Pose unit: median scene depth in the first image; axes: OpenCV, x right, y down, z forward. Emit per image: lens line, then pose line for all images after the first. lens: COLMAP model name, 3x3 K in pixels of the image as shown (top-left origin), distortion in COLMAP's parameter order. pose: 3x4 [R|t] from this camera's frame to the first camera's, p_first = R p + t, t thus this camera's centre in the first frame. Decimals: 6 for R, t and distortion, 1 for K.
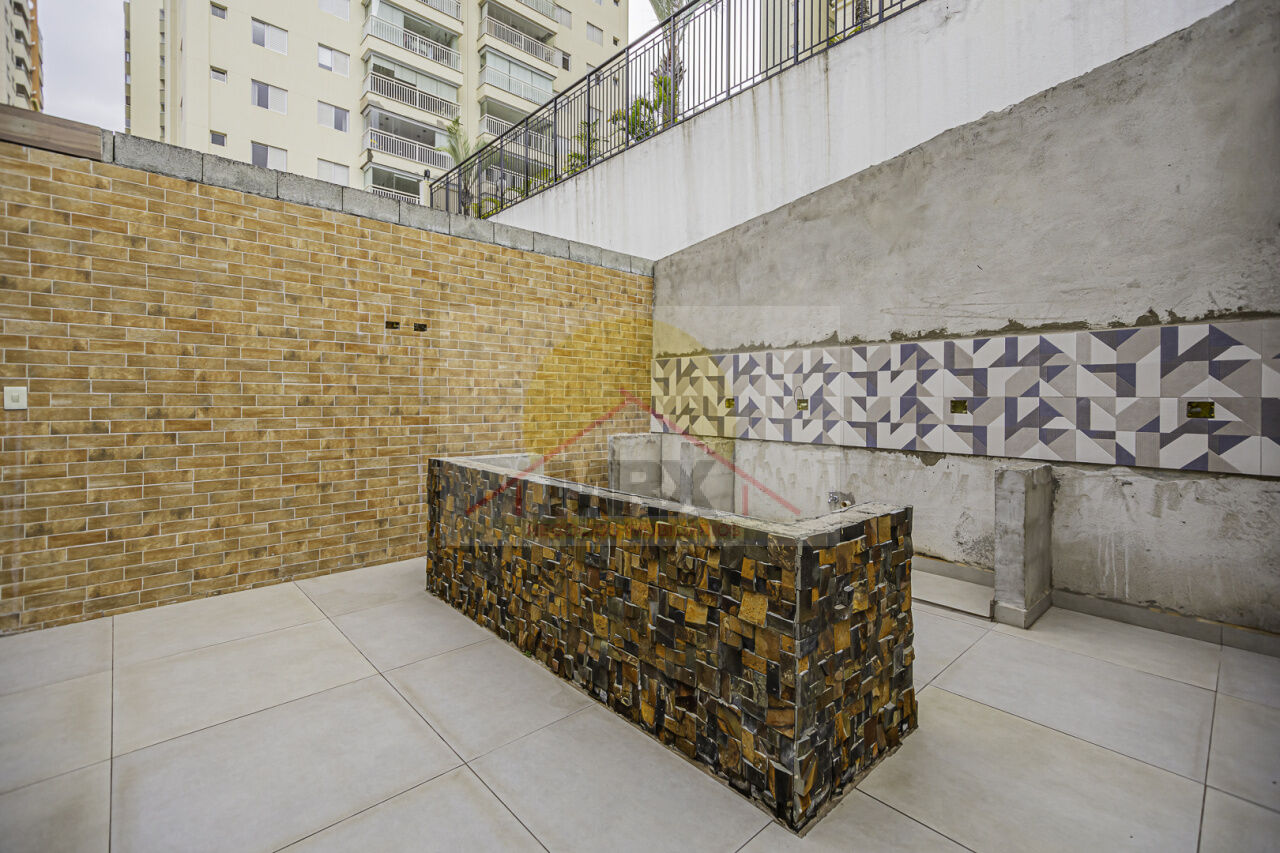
lens RADIAL K [[629.2, 0, 638.8], [0, 629.2, 414.3], [0, 0, 1]] dist [0.002959, 0.000755]
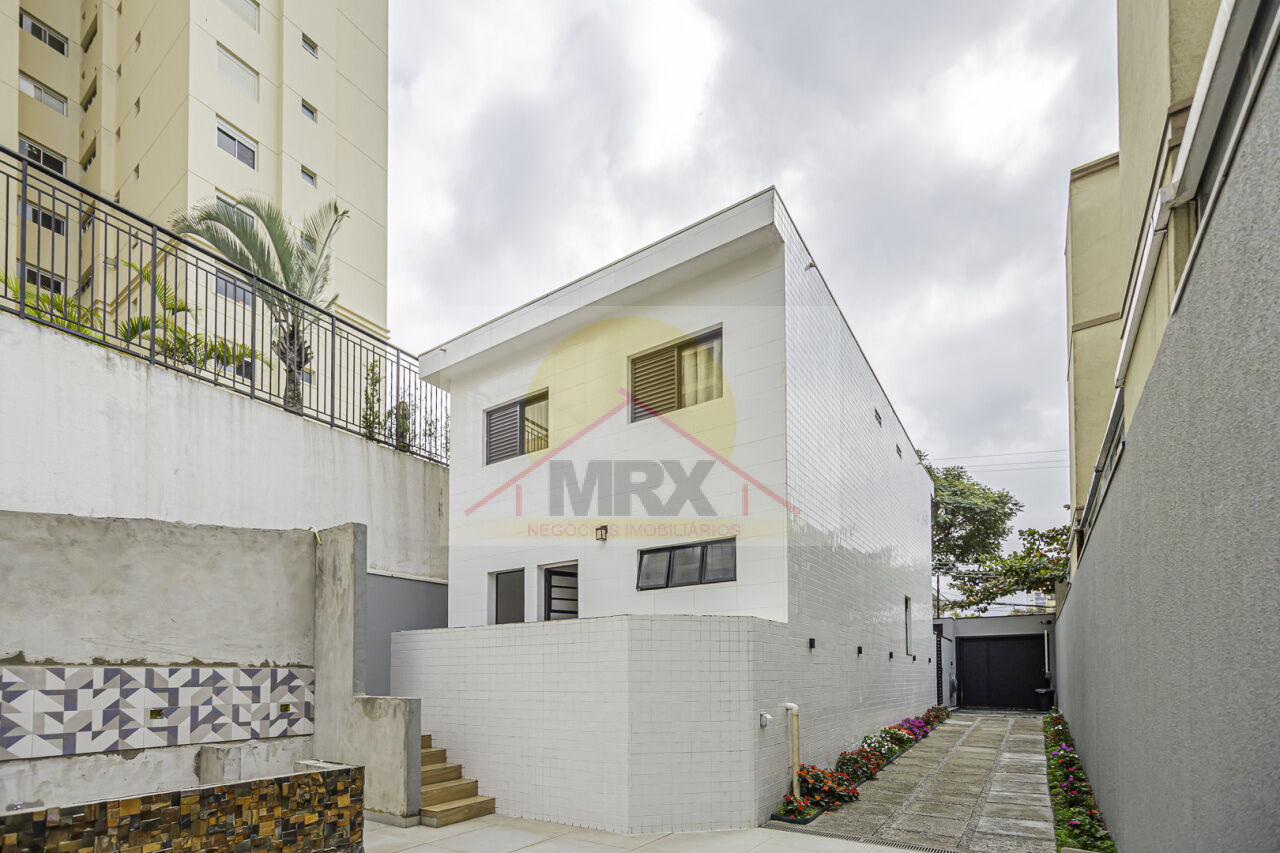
lens RADIAL K [[629.2, 0, 638.8], [0, 629.2, 414.3], [0, 0, 1]] dist [0.002959, 0.000755]
pose [[-0.234153, 0.357770, 0.903976, -1.521540], [0.030689, 0.932082, -0.360945, -0.107847], [-0.971715, -0.056775, -0.229230, 0.229864]]
